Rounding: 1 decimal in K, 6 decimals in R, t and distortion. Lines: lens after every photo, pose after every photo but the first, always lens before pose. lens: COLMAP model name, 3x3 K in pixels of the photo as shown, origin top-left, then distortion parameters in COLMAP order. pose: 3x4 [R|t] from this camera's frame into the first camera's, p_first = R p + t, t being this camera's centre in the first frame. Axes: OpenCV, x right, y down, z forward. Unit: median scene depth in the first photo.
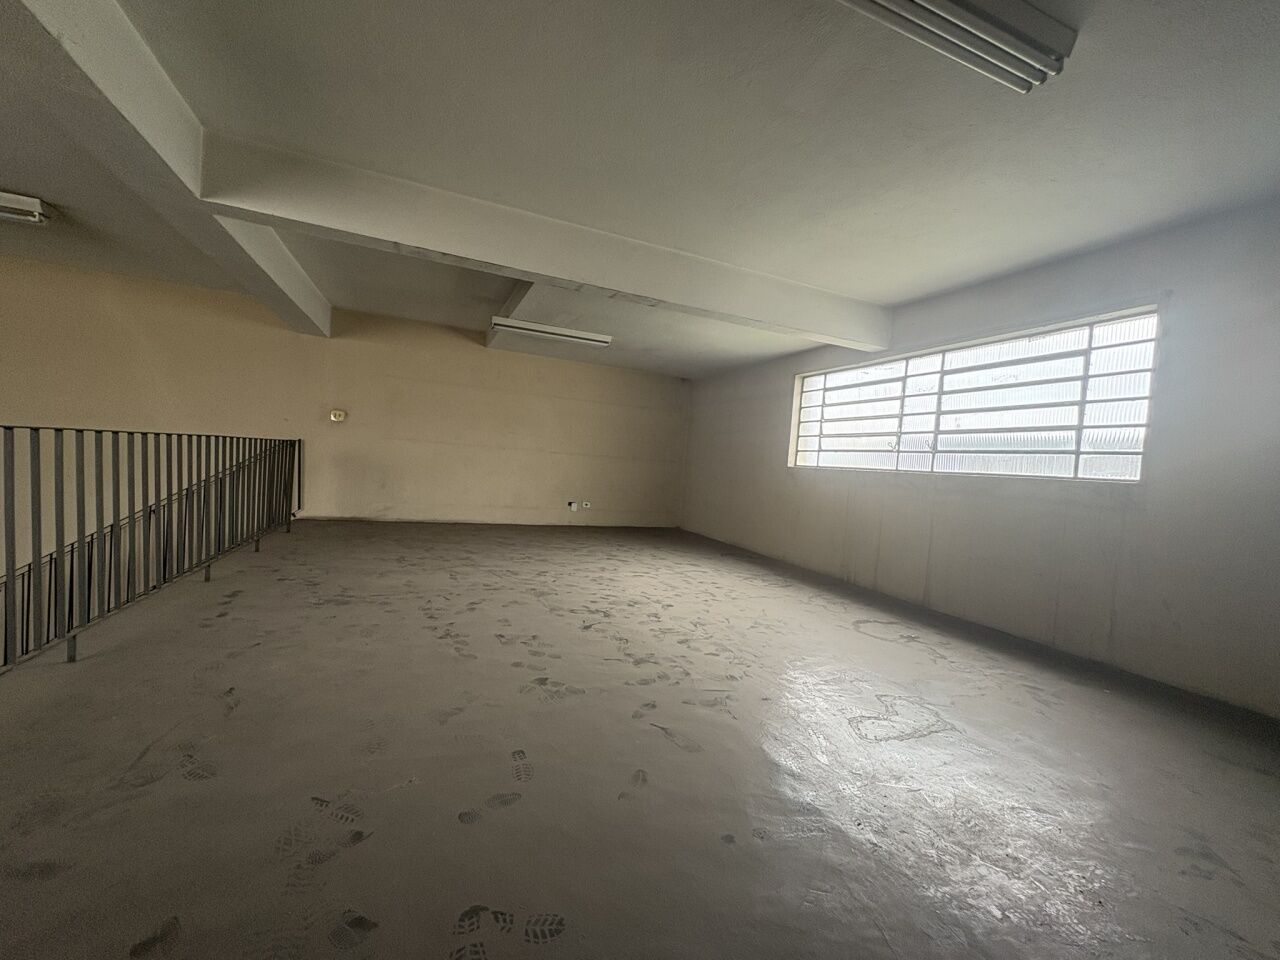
lens RADIAL K [[510.2, 0, 631.3], [0, 510.2, 487.0], [0, 0, 1]] dist [0.000832, 0.000127]
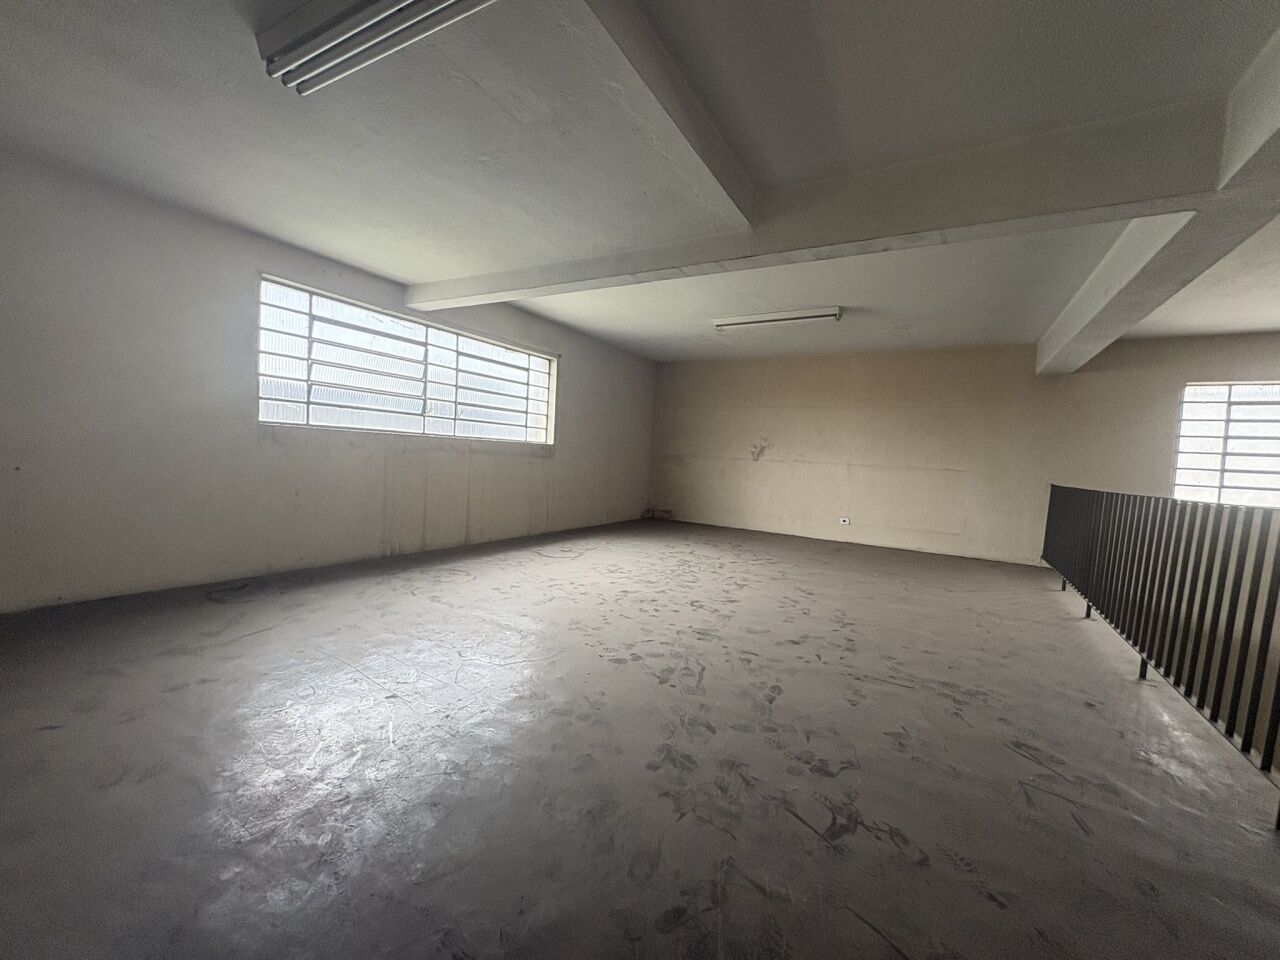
lens RADIAL K [[510.2, 0, 640.7], [0, 510.2, 491.5], [0, 0, 1]] dist [0.000832, 0.000127]
pose [[-0.593037, -0.165621, 0.787957, -0.782441], [-0.062032, 0.985105, 0.160373, -0.149557], [-0.802782, 0.046228, -0.594478, 1.682130]]
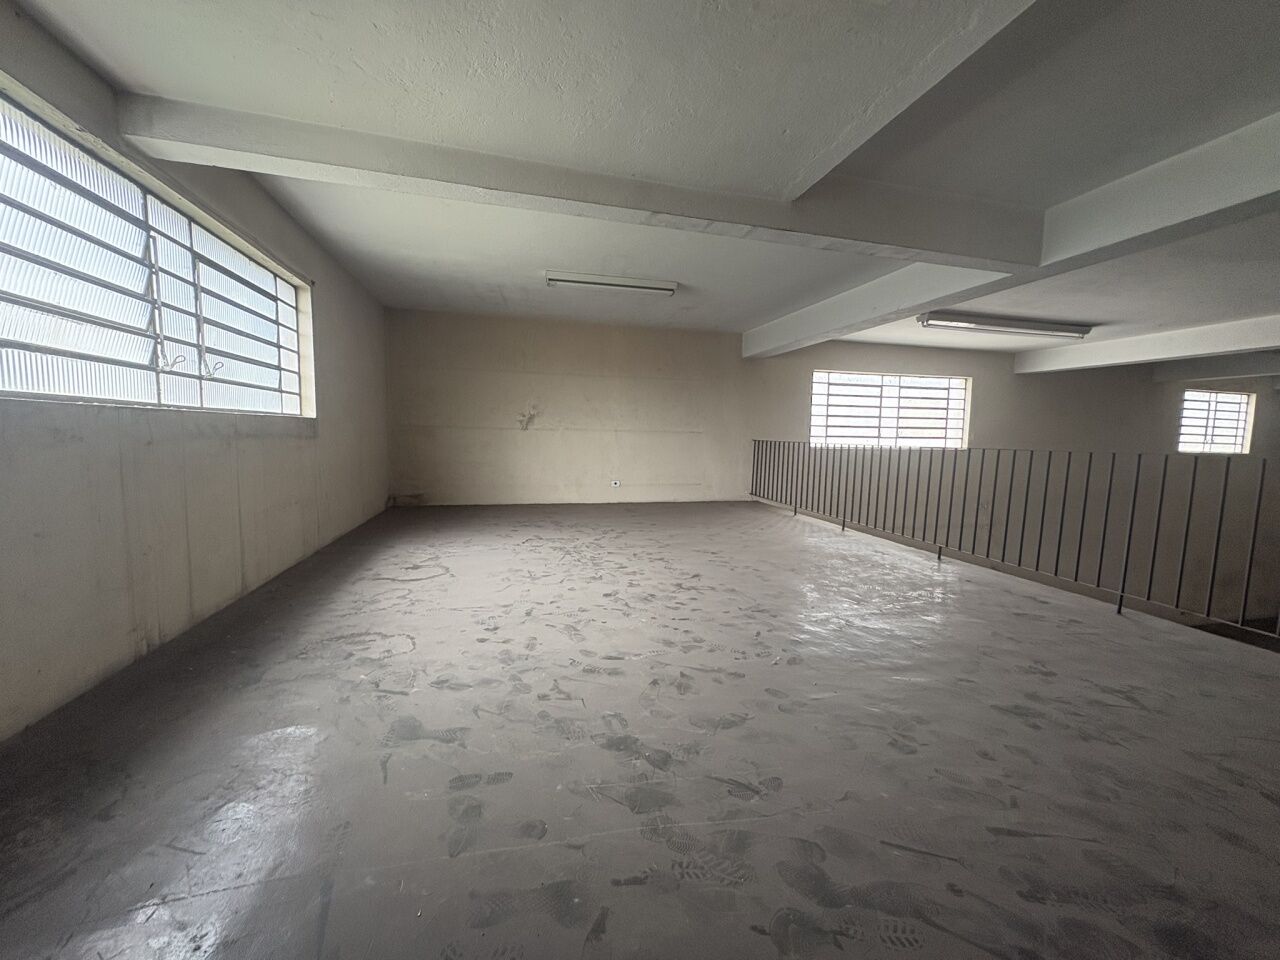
lens RADIAL K [[510.2, 0, 638.3], [0, 510.2, 483.9], [0, 0, 1]] dist [0.000832, 0.000127]
pose [[-0.985333, -0.109161, 0.131158, -0.077230], [-0.088148, 0.983731, 0.156533, -0.107333], [-0.146112, 0.142676, -0.978925, 1.941334]]
